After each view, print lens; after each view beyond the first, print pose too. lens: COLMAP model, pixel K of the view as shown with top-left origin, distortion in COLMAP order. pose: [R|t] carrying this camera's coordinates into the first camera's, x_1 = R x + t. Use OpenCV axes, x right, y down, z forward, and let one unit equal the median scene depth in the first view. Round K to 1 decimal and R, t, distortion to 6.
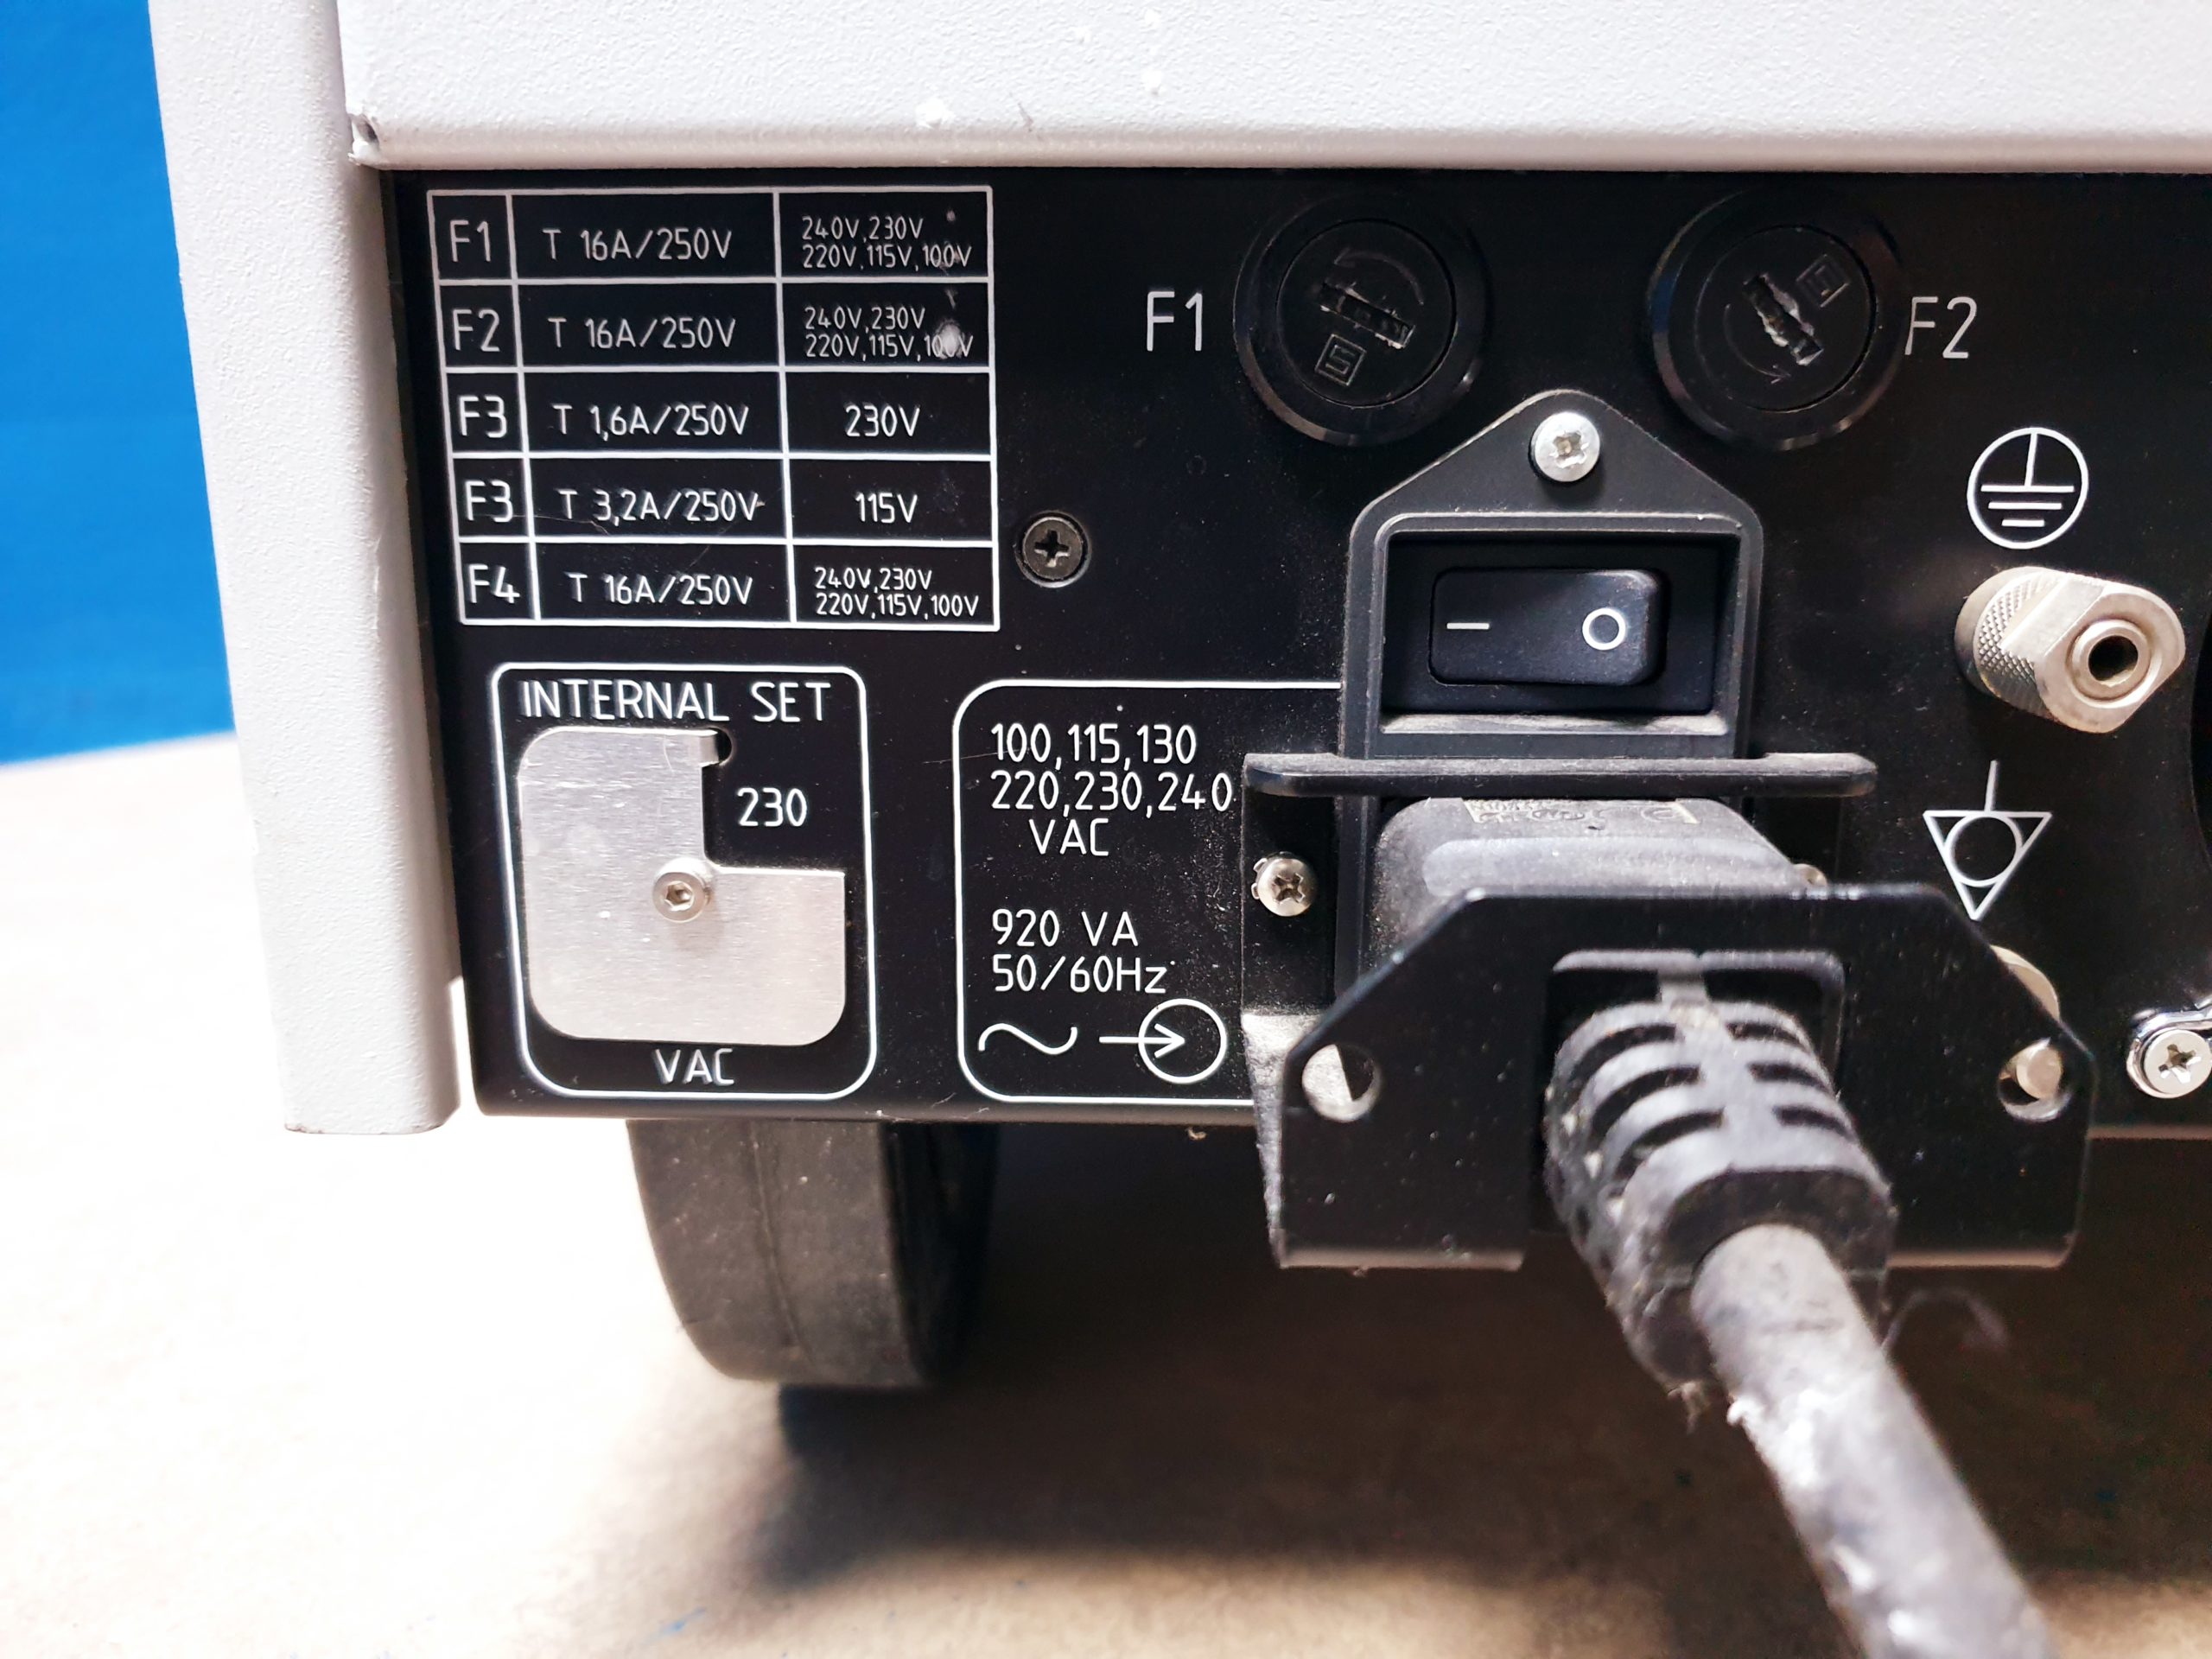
lens RADIAL K [[1673.7, 0, 1106.0], [0, 1673.7, 829.5], [0, 0, 1]] dist [-0.003821, -0.002077]
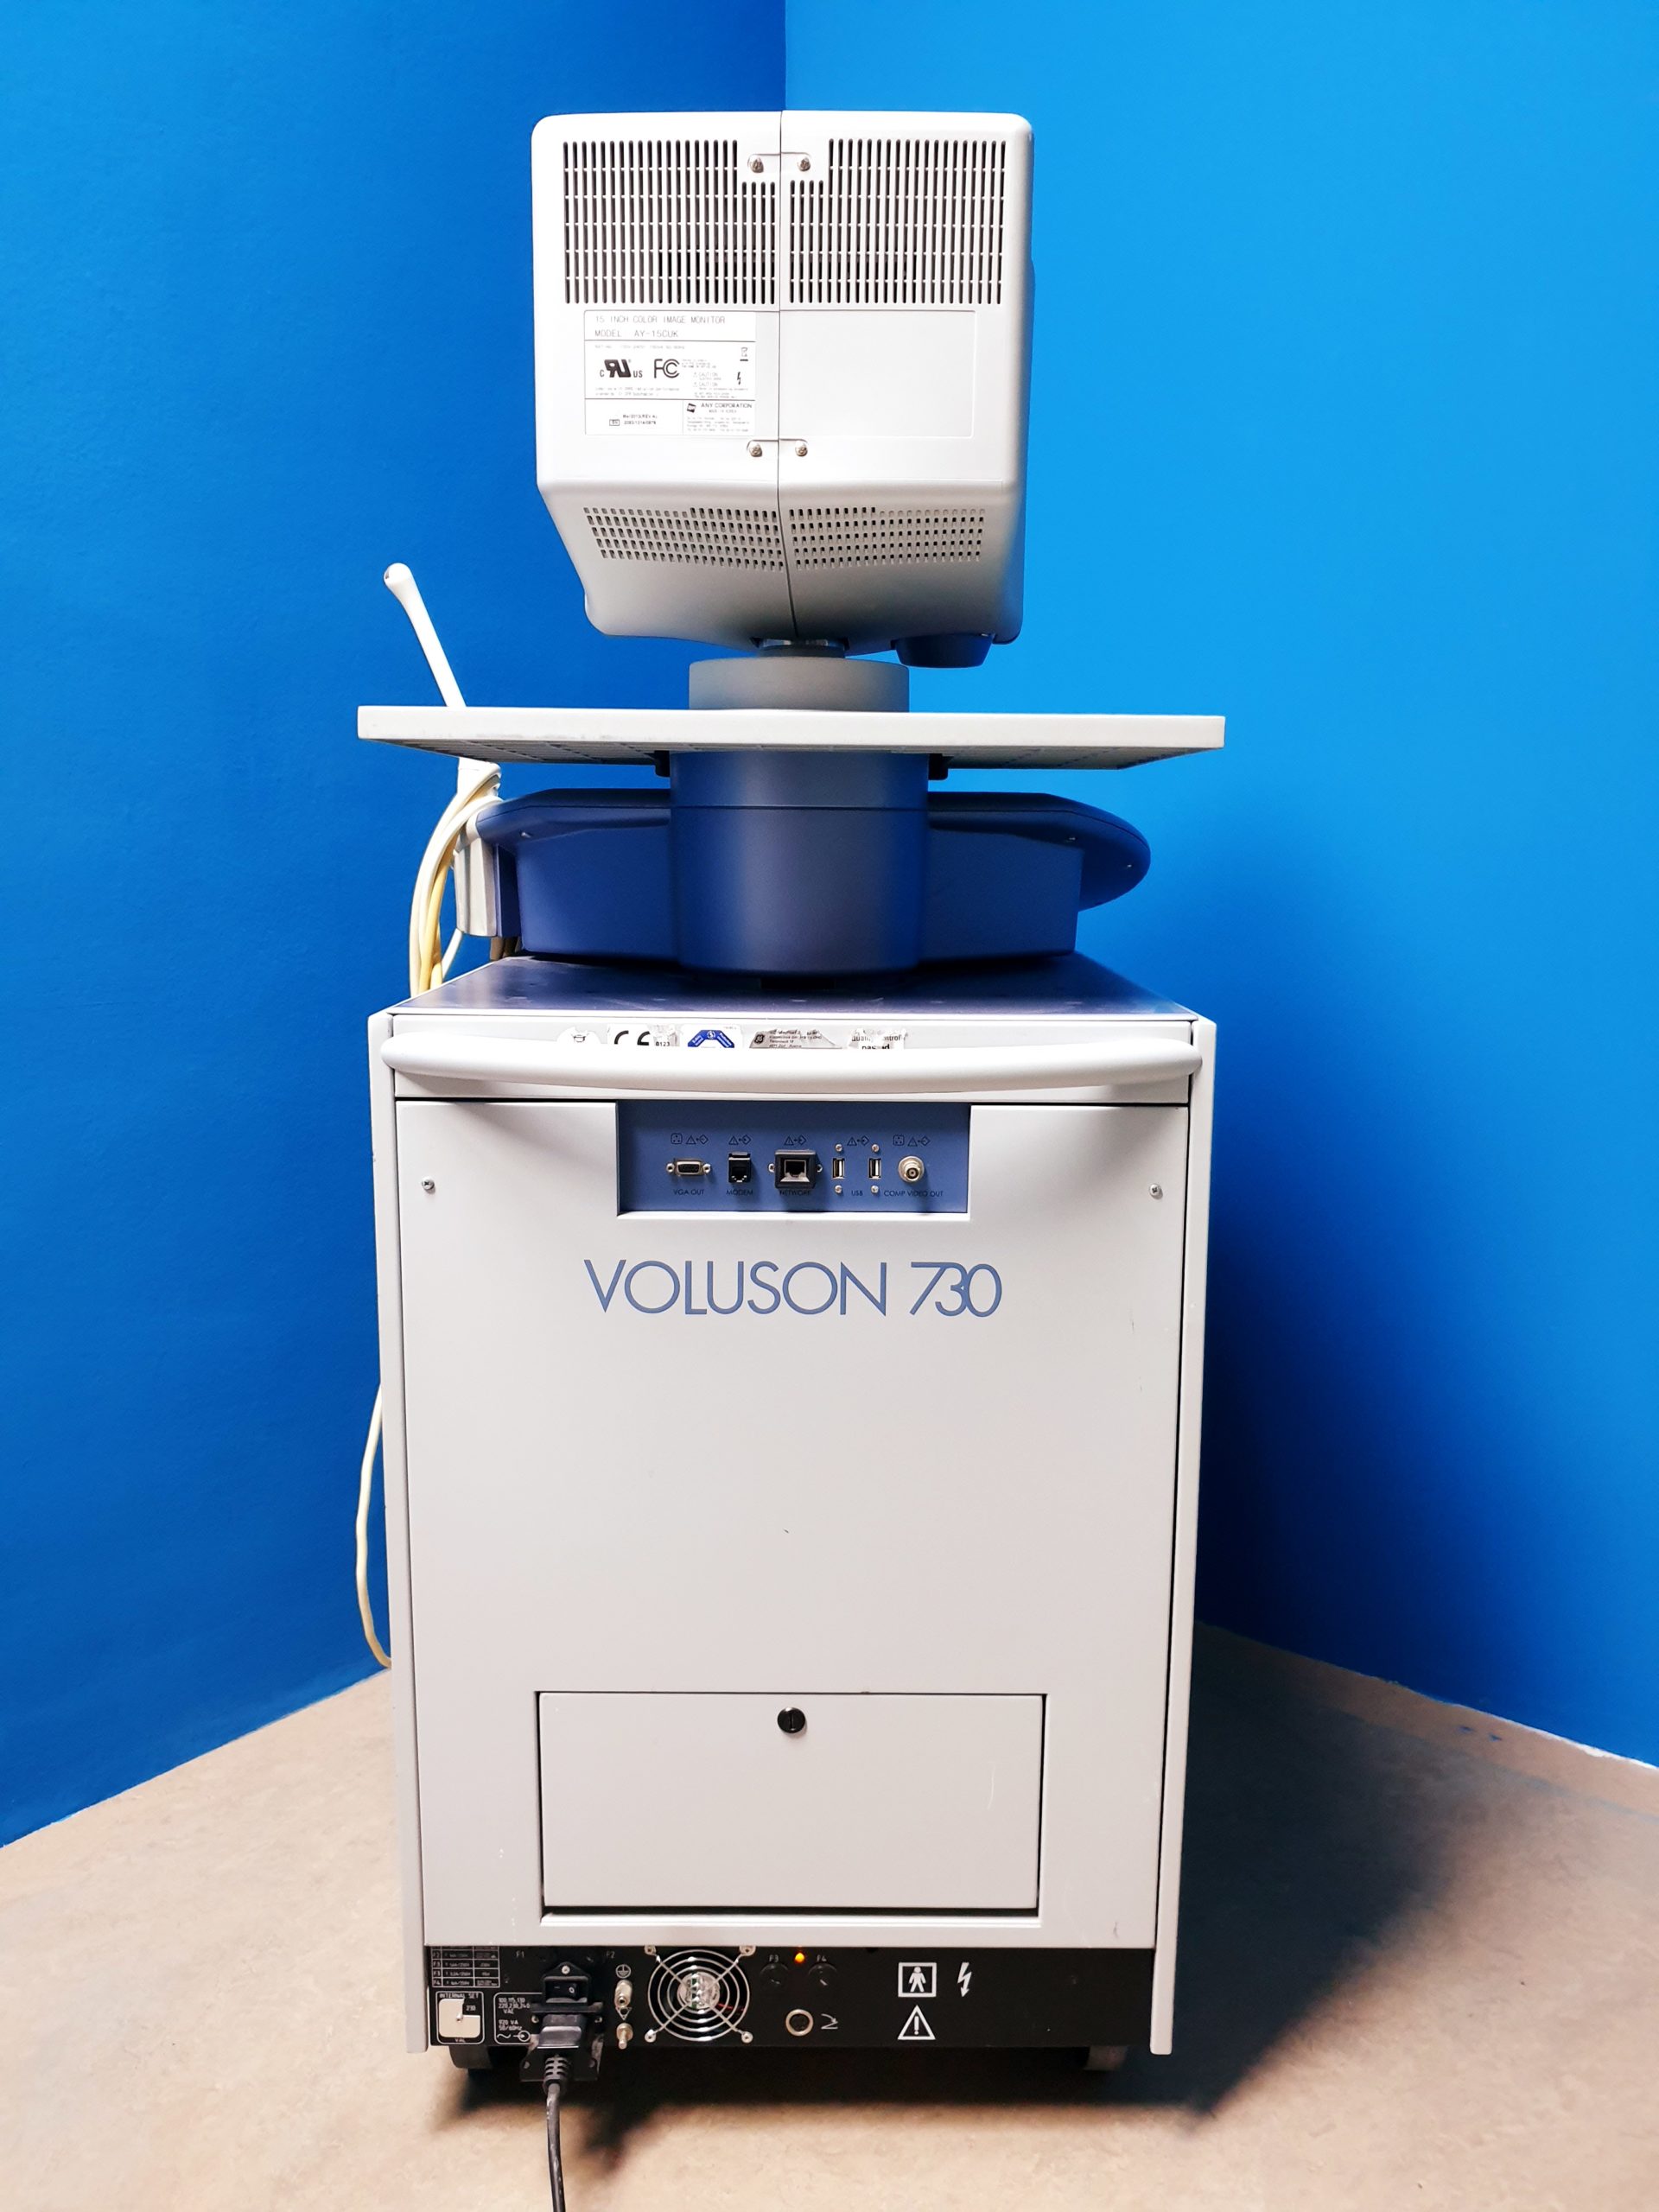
lens RADIAL K [[1673.7, 0, 829.5], [0, 1673.7, 1106.0], [0, 0, 1]] dist [-0.003821, -0.002077]
pose [[0.999483, 0.004045, 0.031896, 1.215183], [-0.001229, 0.996135, -0.087832, -3.541402], [-0.032128, 0.087747, 0.995625, -7.235963]]
